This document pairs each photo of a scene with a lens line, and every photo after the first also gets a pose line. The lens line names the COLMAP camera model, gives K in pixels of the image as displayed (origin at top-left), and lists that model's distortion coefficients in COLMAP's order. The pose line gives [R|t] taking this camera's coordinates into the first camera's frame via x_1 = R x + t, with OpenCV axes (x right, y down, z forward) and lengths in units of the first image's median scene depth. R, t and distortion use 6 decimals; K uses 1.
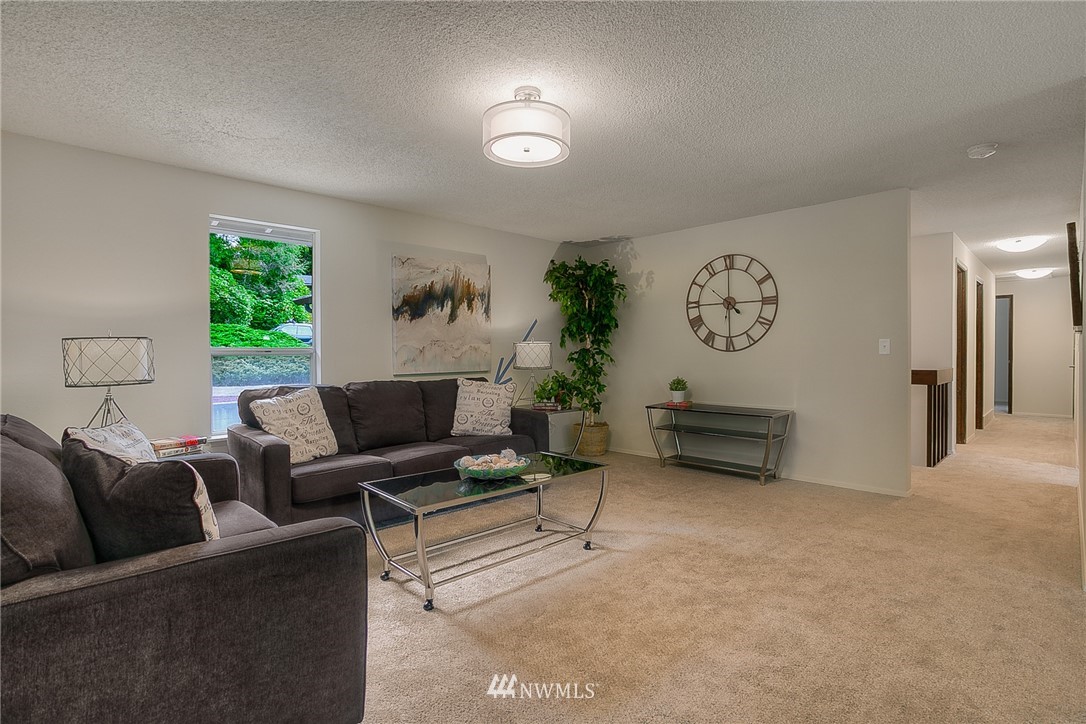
lens RADIAL K [[525.1, 0, 537.3], [0, 525.1, 358.1], [0, 0, 1]] dist [-0.020165, 0.006197]
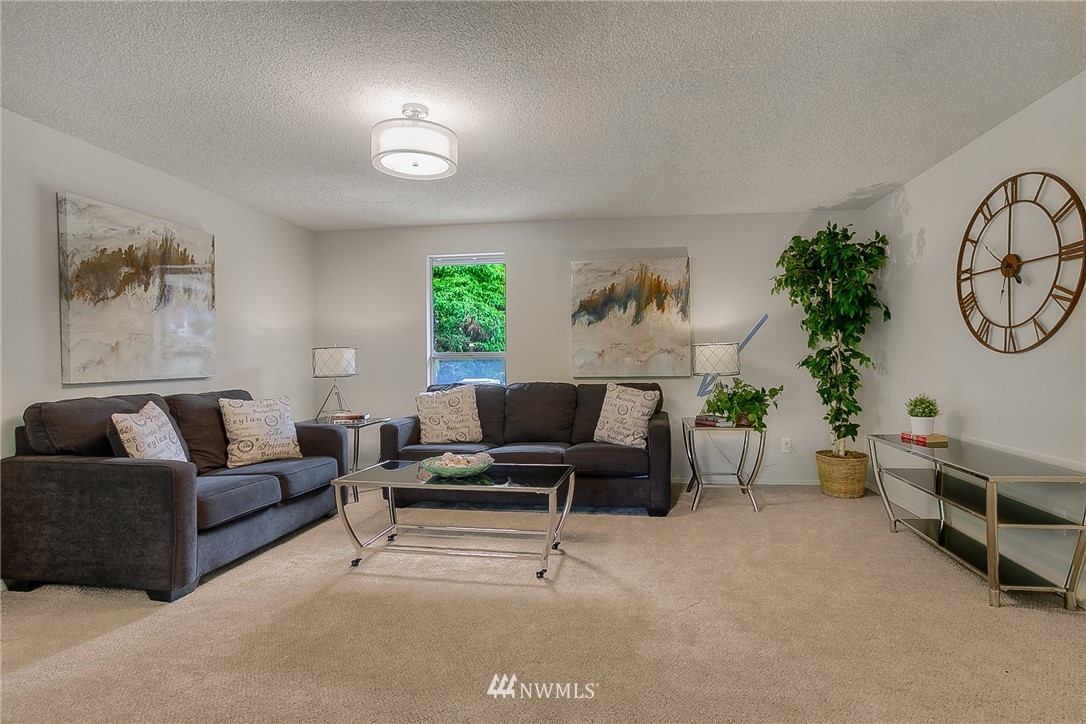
lens RADIAL K [[525.1, 0, 552.7], [0, 525.1, 373.0], [0, 0, 1]] dist [-0.020165, 0.006197]
pose [[0.638066, 0.023133, -0.769634, 0.483794], [-0.005317, 0.999657, 0.025638, -0.003415], [0.769963, -0.012266, 0.637971, 0.278206]]
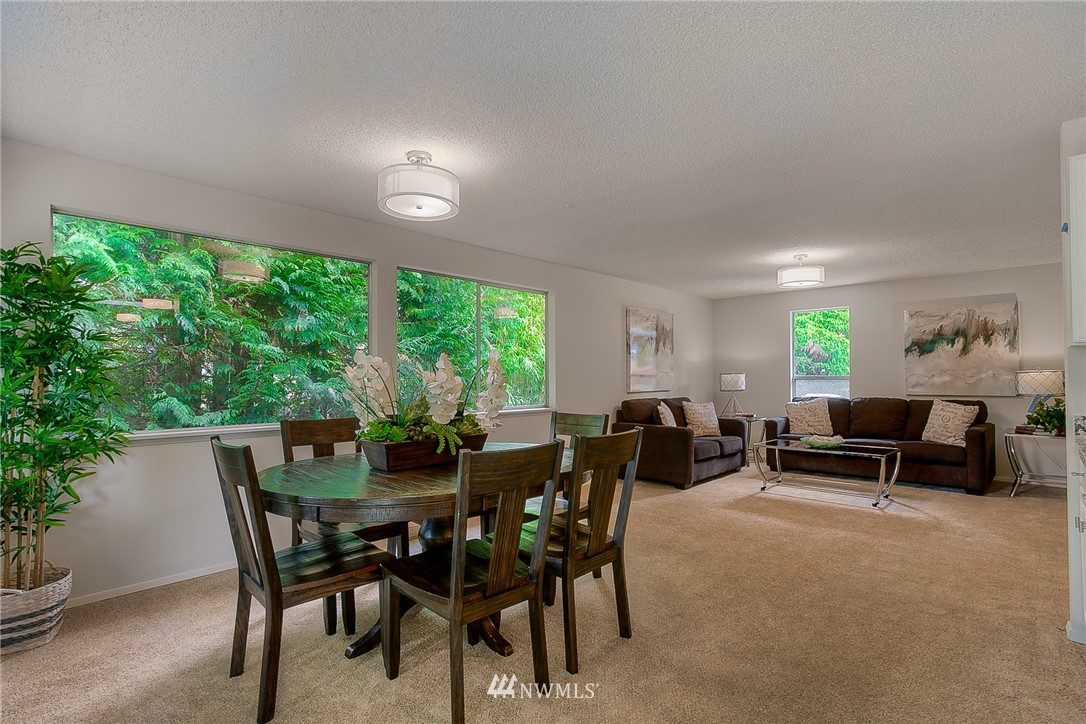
lens RADIAL K [[525.1, 0, 544.5], [0, 525.1, 371.6], [0, 0, 1]] dist [-0.020165, 0.006197]
pose [[0.087372, 0.003837, -0.996168, 0.998852], [-0.003131, 0.999989, 0.003577, -0.031133], [0.996171, 0.002806, 0.087383, -0.105402]]
